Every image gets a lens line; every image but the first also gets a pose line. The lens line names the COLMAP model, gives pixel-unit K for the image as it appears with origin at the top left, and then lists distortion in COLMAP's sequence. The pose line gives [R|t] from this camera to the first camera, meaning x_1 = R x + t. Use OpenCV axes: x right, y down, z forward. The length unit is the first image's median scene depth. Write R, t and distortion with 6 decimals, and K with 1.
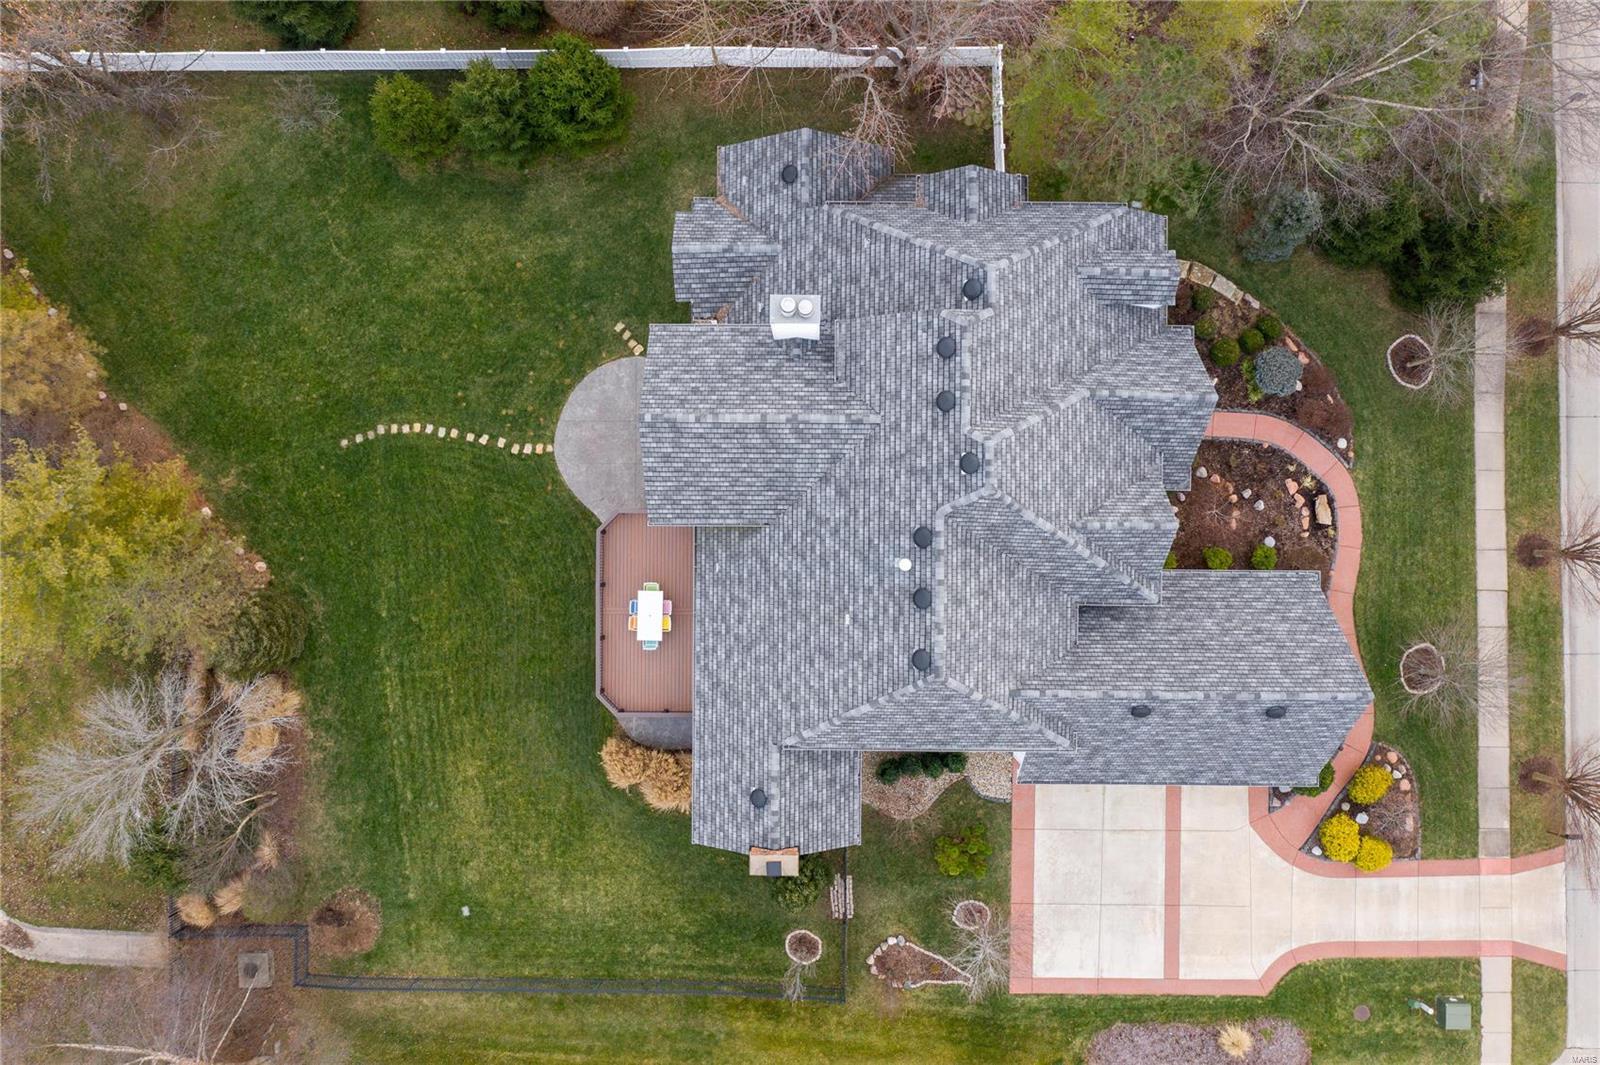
lens RADIAL K [[1267.5, 0, 802.2], [0, 1267.5, 531.5], [0, 0, 1]] dist [-0.013228, -0.000117]
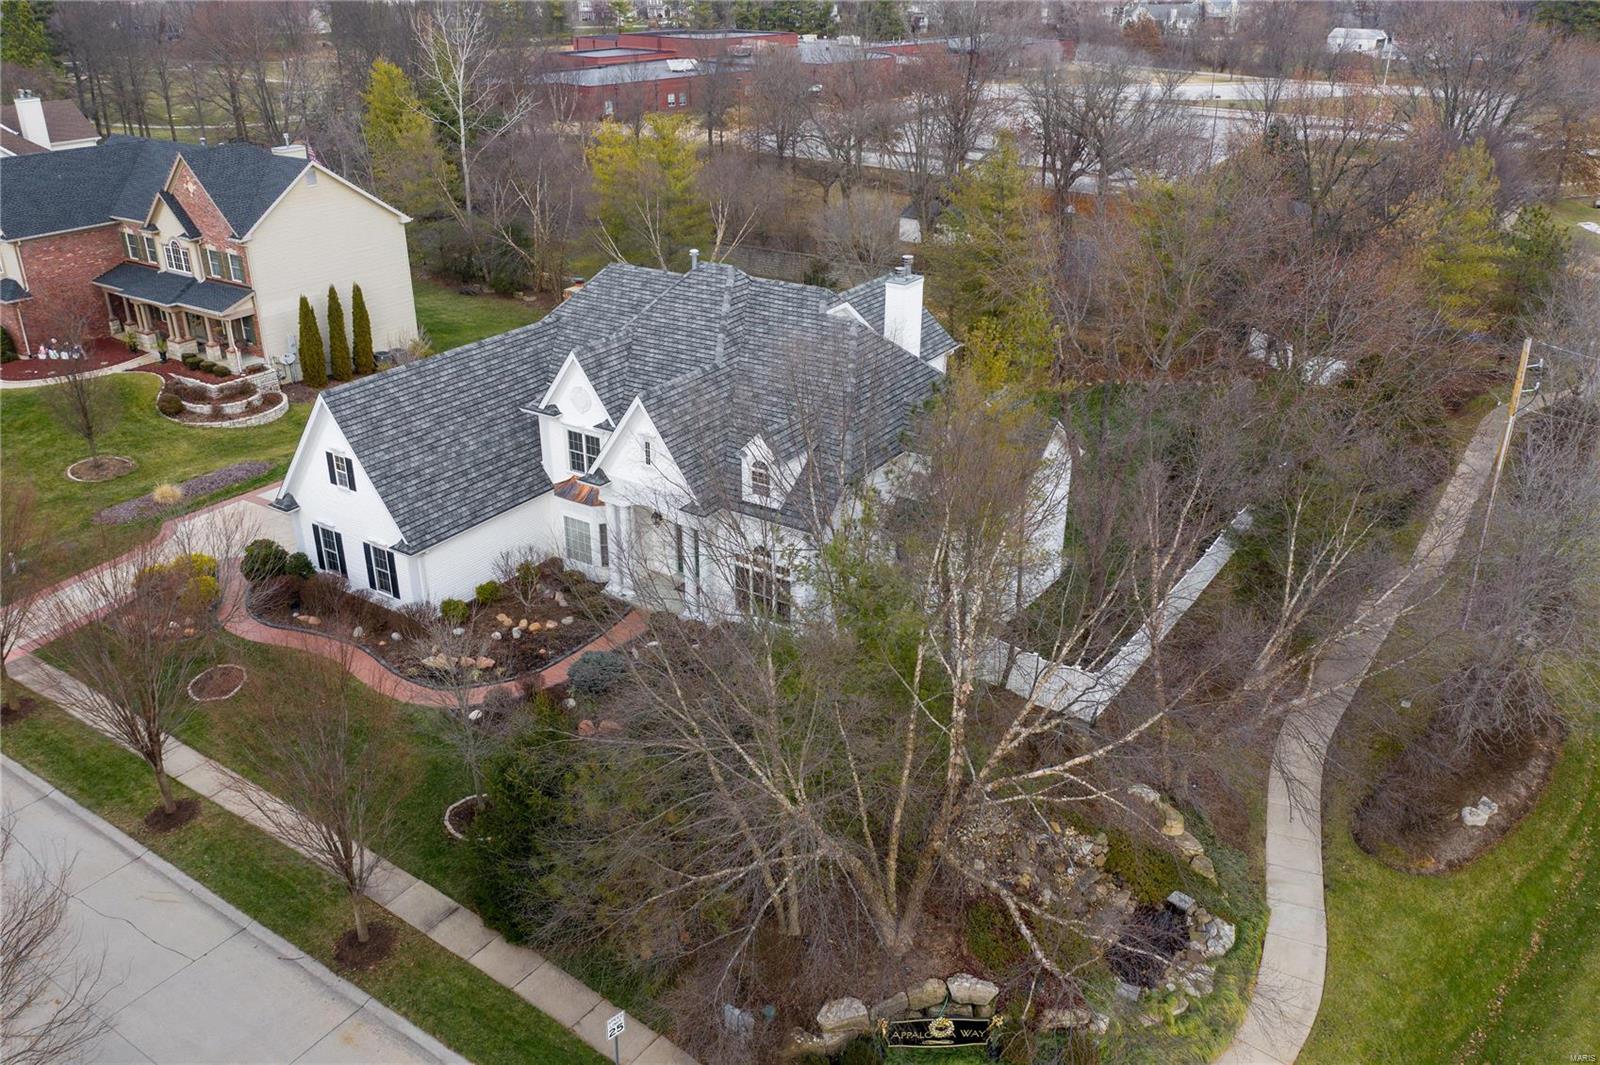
lens RADIAL K [[1267.5, 0, 801.9], [0, 1267.5, 531.0], [0, 0, 1]] dist [-0.013228, -0.000117]
pose [[-0.553449, 0.354066, -0.753877, 0.883048], [-0.832875, -0.231407, 0.502762, -0.623633], [0.003558, 0.906139, 0.422965, 0.550125]]
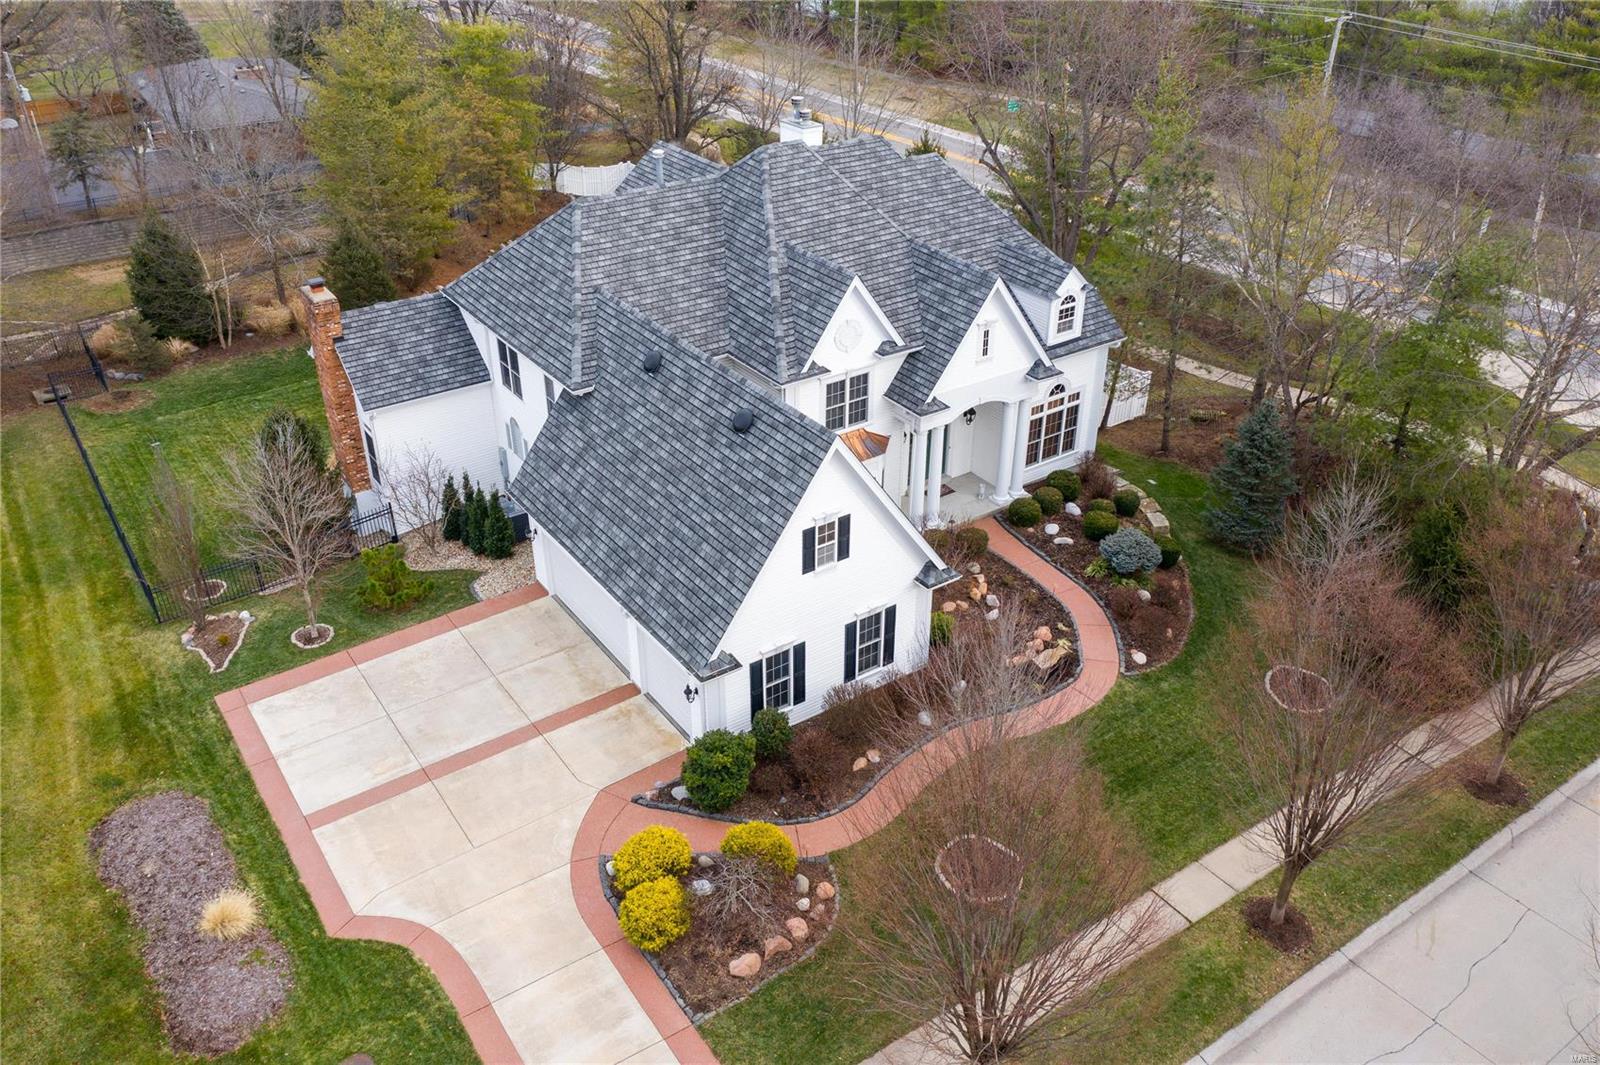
lens RADIAL K [[1267.5, 0, 798.4], [0, 1267.5, 537.1], [0, 0, 1]] dist [-0.013228, -0.000117]
pose [[0.575606, 0.427204, -0.697262, 0.785058], [-0.817706, 0.294531, -0.494580, 0.420220], [-0.005921, 0.854838, 0.518861, 0.573410]]
